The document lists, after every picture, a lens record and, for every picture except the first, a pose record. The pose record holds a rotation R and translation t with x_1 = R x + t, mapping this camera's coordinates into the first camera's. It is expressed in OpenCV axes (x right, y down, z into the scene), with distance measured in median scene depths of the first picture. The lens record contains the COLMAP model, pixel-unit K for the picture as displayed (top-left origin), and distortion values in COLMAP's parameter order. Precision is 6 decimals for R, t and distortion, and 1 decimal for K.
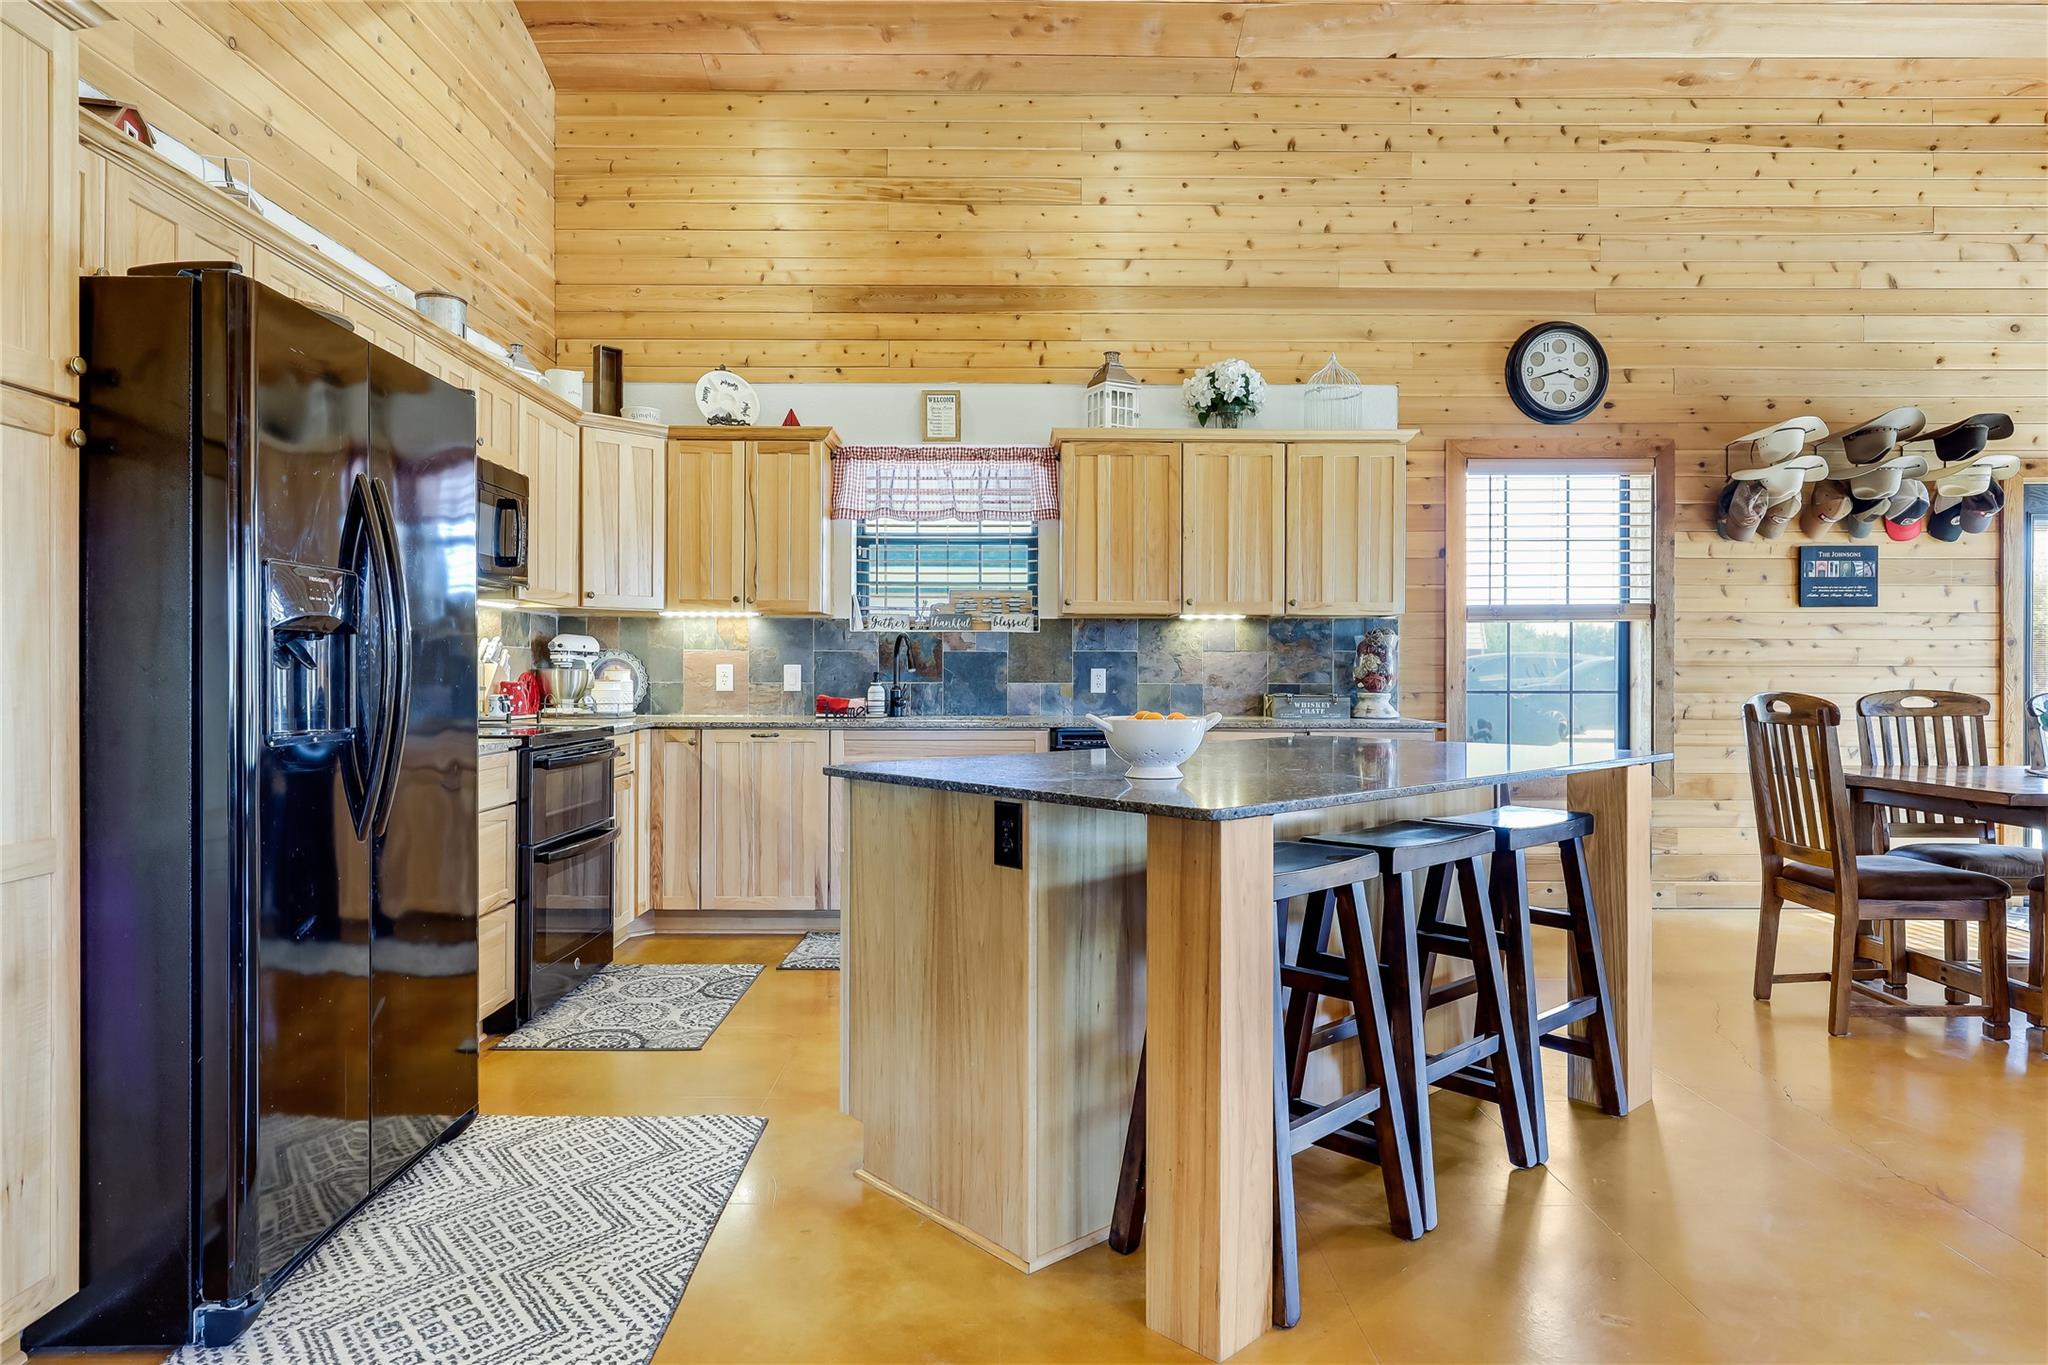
lens RADIAL K [[1194.5, 0, 1020.9], [0, 1194.5, 674.5], [0, 0, 1]] dist [0.003686, -0.000064]
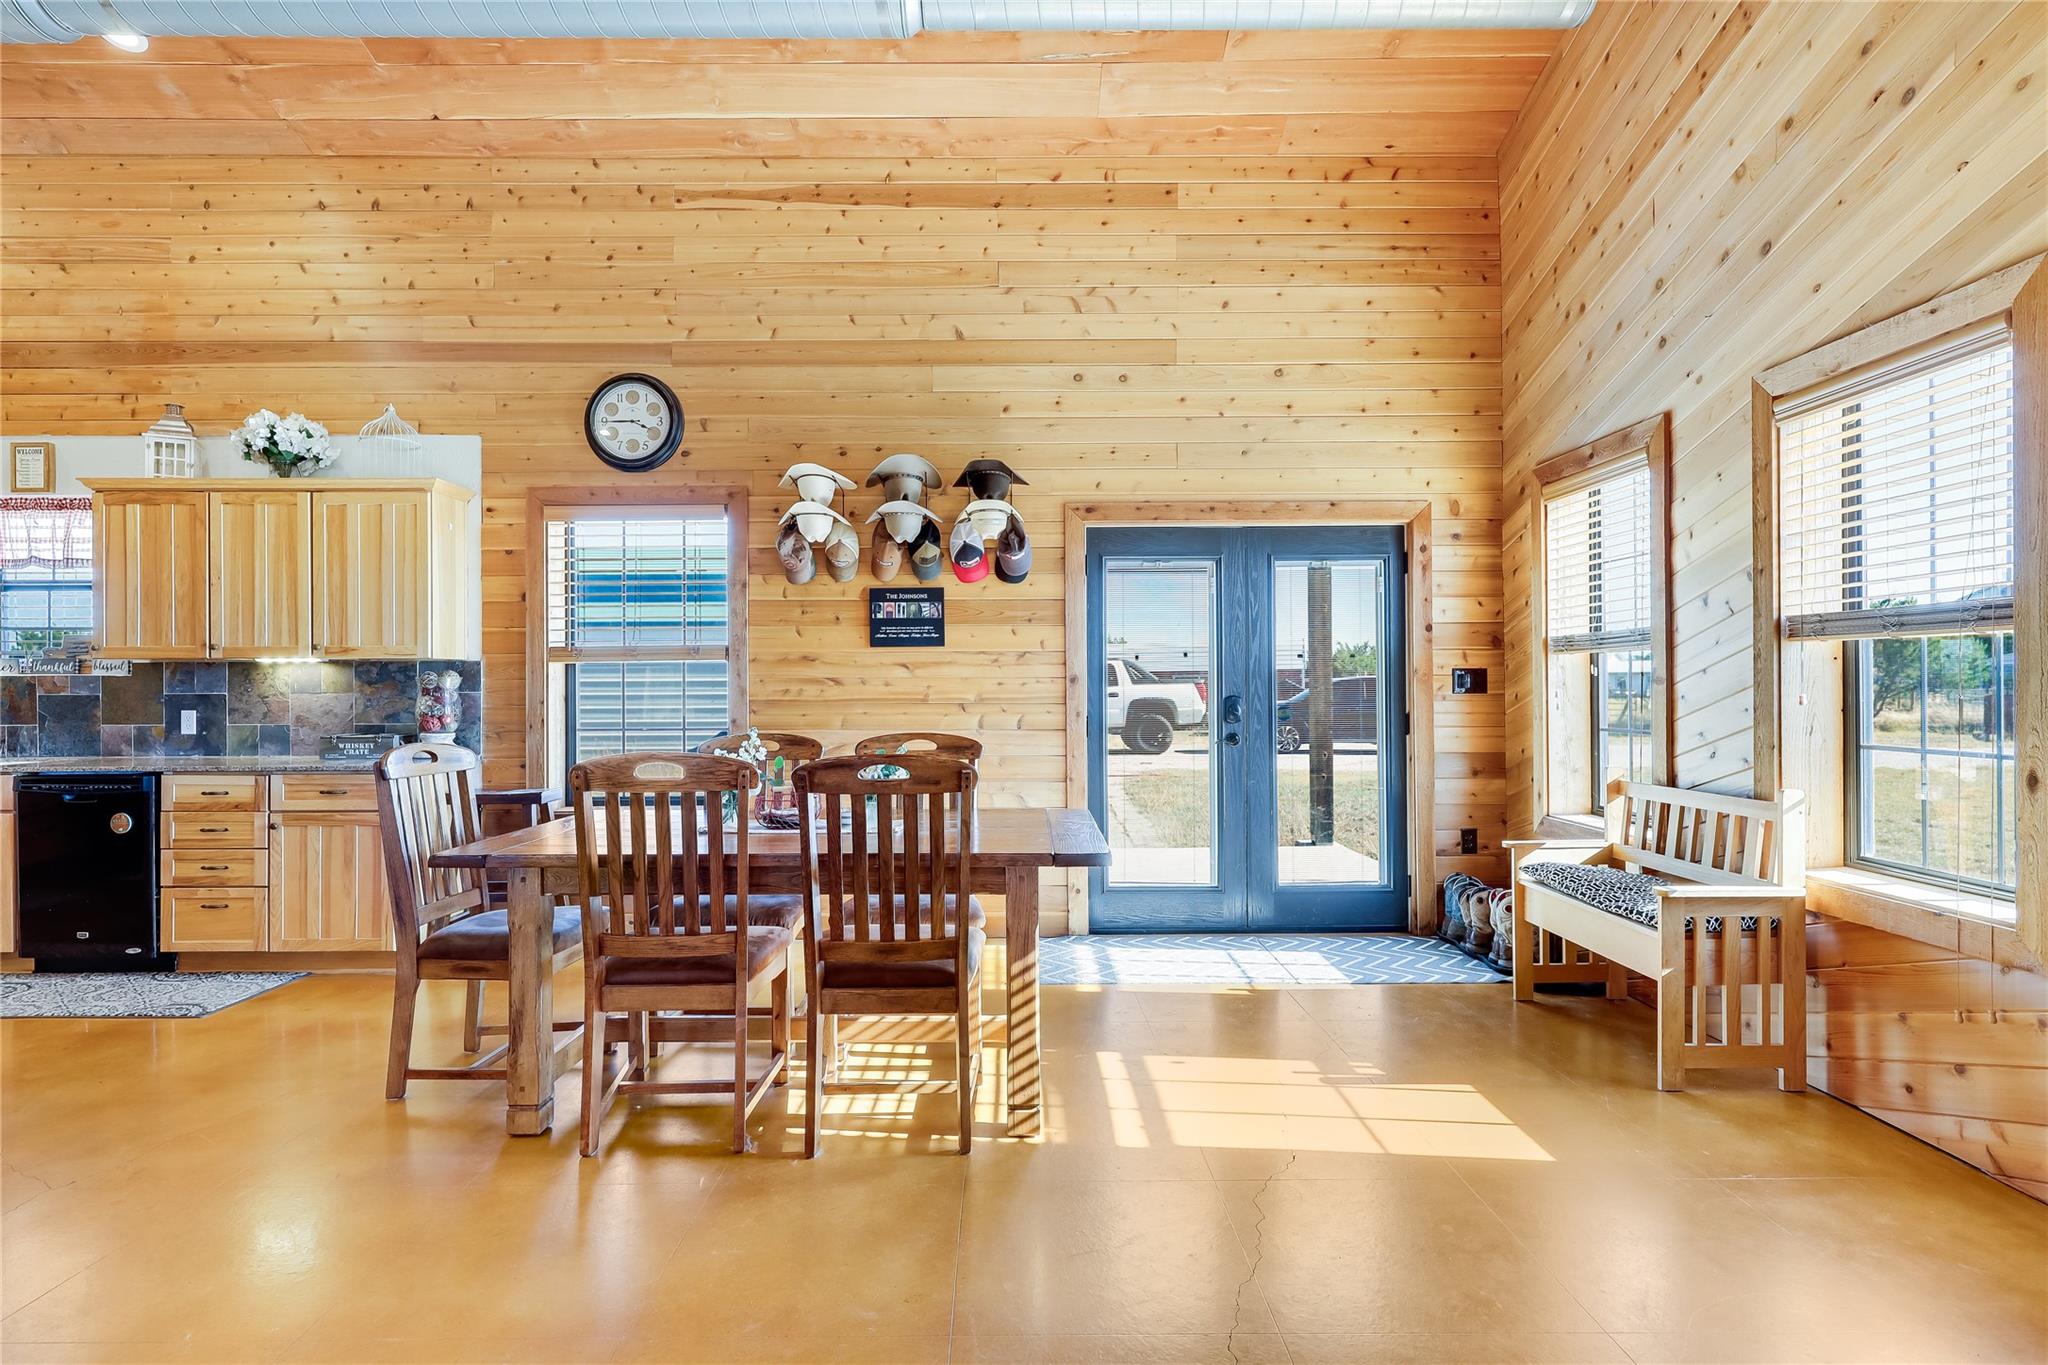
lens RADIAL K [[1043.1, 0, 1024.0], [0, 1043.1, 682.5], [0, 0, 1]] dist [0.001807, -0.000375]
pose [[0.999982, -0.005781, -0.001605, 0.786571], [0.005768, 0.999949, -0.008297, -0.017451], [0.001653, 0.008288, 0.999964, 0.097927]]
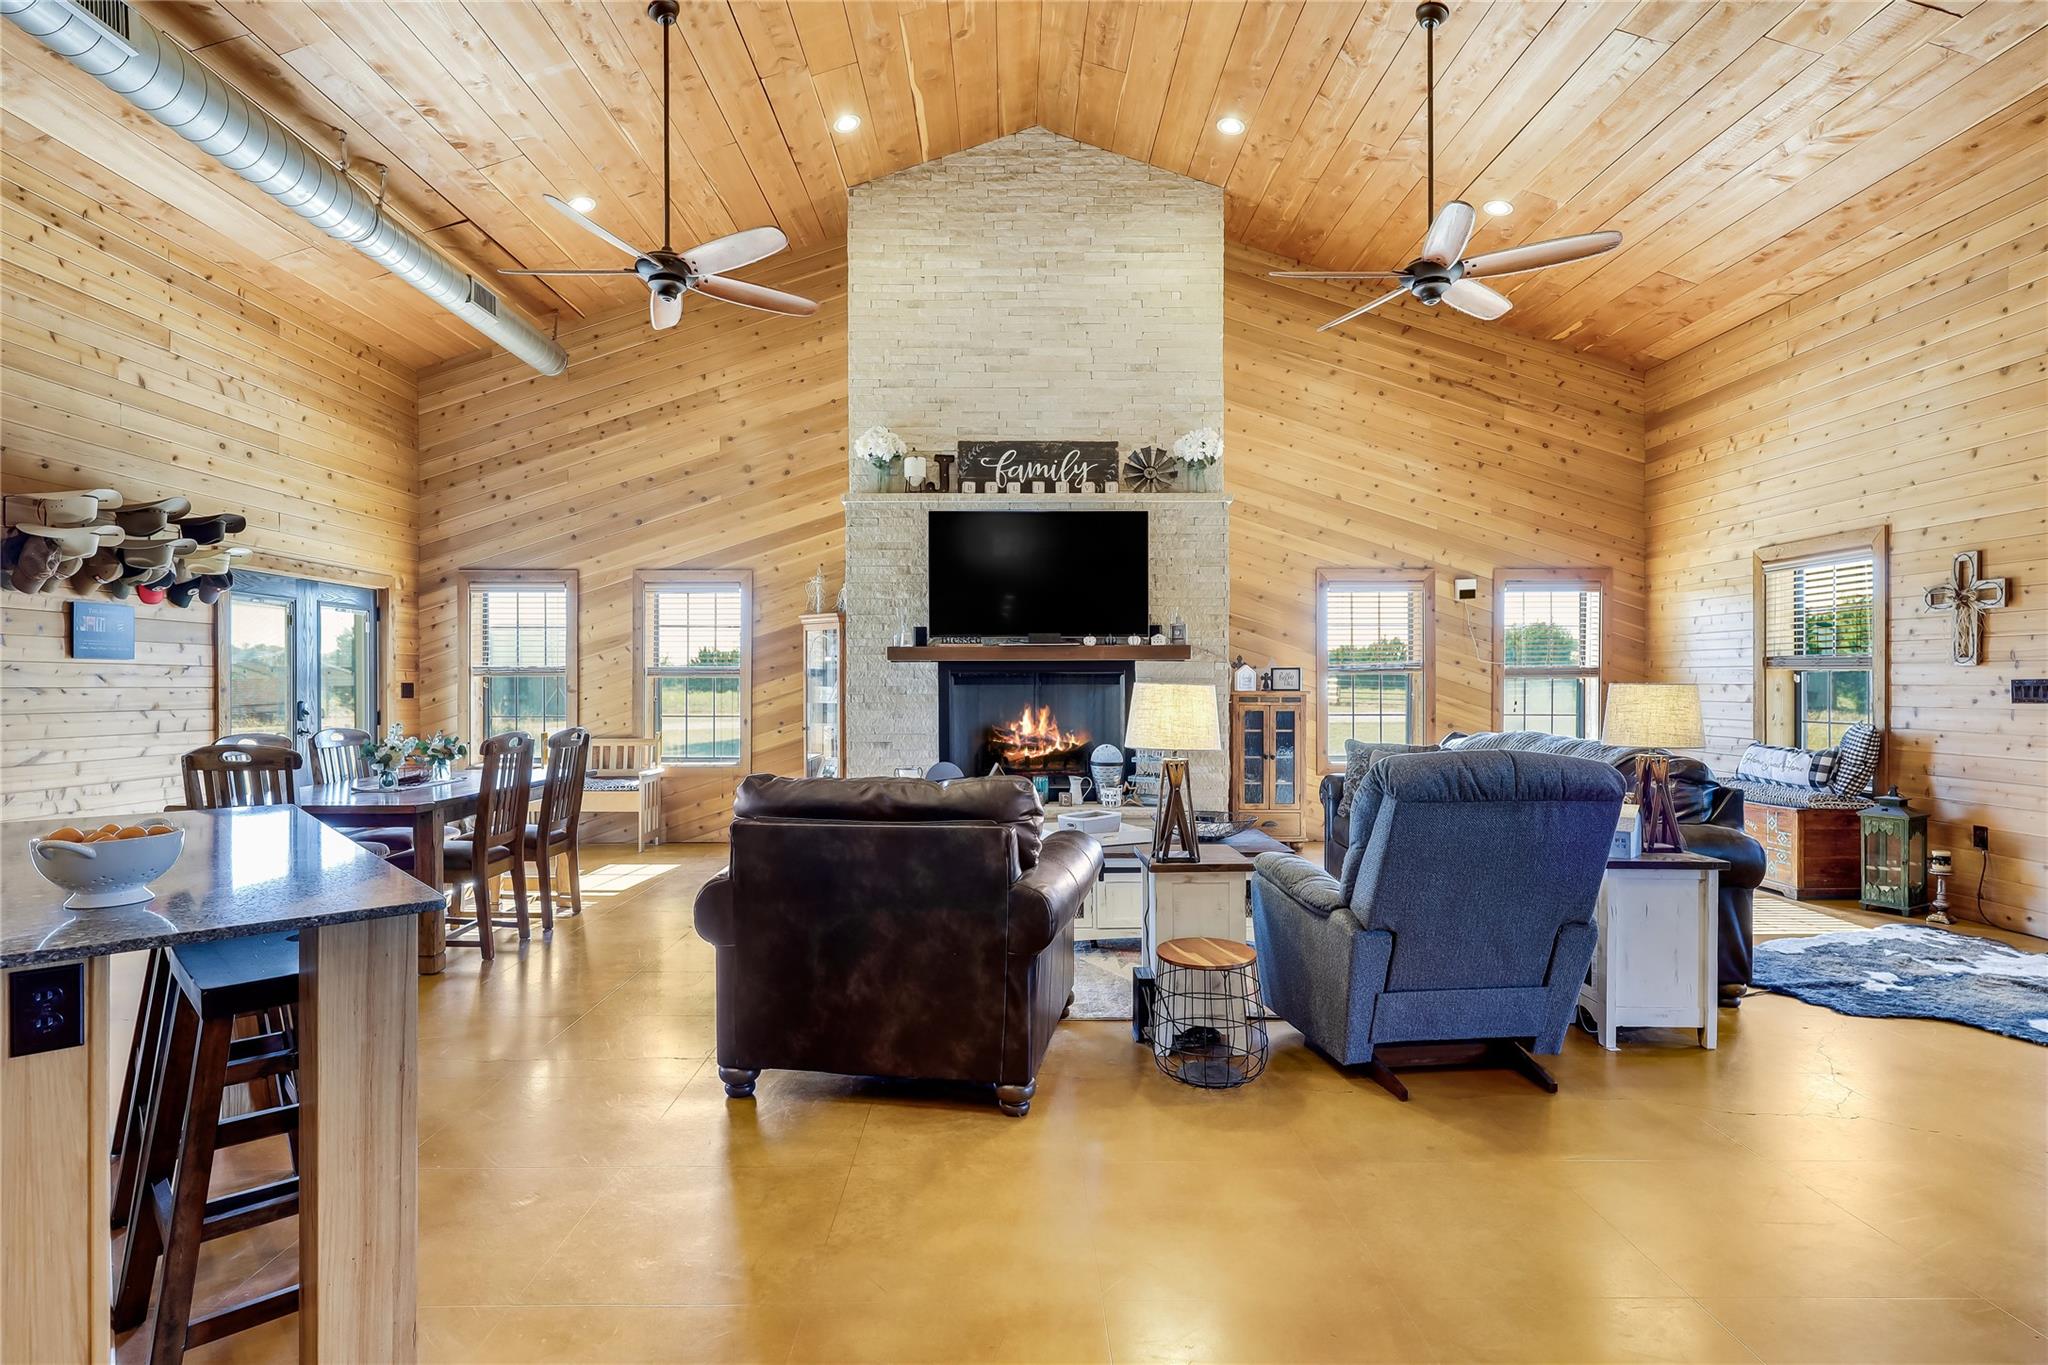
lens RADIAL K [[1020.3, 0, 1016.4], [0, 1020.3, 689.9], [0, 0, 1]] dist [-0.001924, -0.000004]
pose [[-0.004769, -0.005848, 0.999972, -0.273436], [0.003080, 0.999978, 0.005863, -0.030432], [-0.999984, 0.003108, -0.004751, 0.151994]]
